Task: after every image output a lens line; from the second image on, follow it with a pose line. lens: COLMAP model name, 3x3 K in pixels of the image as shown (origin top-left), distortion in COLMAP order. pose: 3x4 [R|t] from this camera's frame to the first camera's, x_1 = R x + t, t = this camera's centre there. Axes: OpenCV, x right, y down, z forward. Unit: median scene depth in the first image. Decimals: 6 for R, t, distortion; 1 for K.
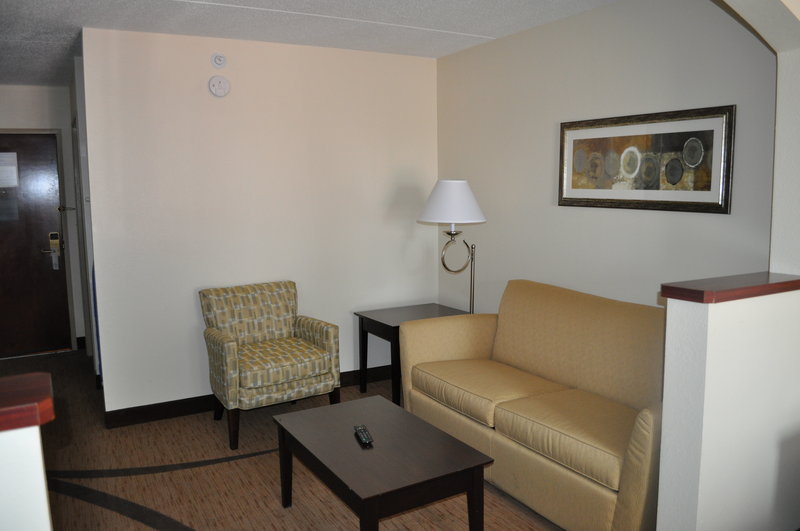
lens RADIAL K [[631.6, 0, 402.2], [0, 631.6, 260.2], [0, 0, 1]] dist [-0.070759, 0.013111]
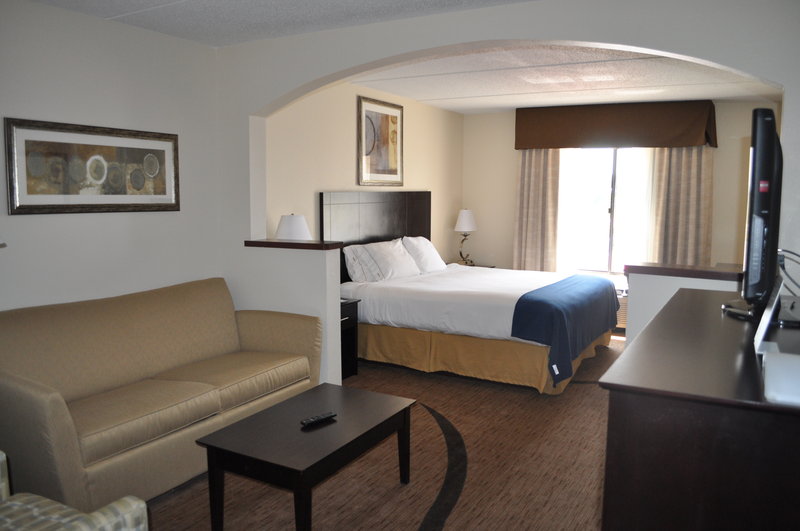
lens RADIAL K [[631.6, 0, 398.0], [0, 631.6, 262.5], [0, 0, 1]] dist [-0.070759, 0.013111]
pose [[-0.497370, -0.085717, 0.863294, -0.773577], [0.105902, 0.981666, 0.158484, -0.105379], [-0.861051, 0.170249, -0.479173, 1.011471]]
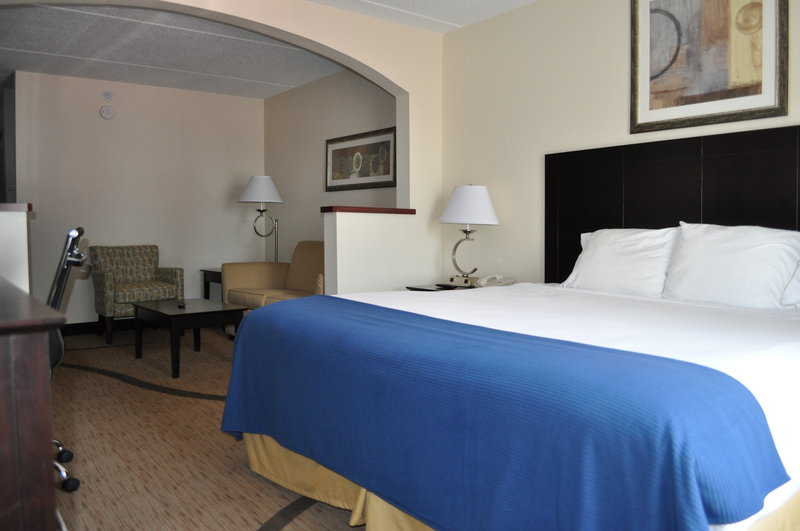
lens RADIAL K [[631.6, 0, 396.5], [0, 631.6, 260.4], [0, 0, 1]] dist [-0.070759, 0.013111]
pose [[0.990709, 0.004485, 0.135926, 0.222270], [0.004825, 0.997668, -0.068085, 0.207236], [-0.135914, 0.068109, 0.988377, -0.620667]]
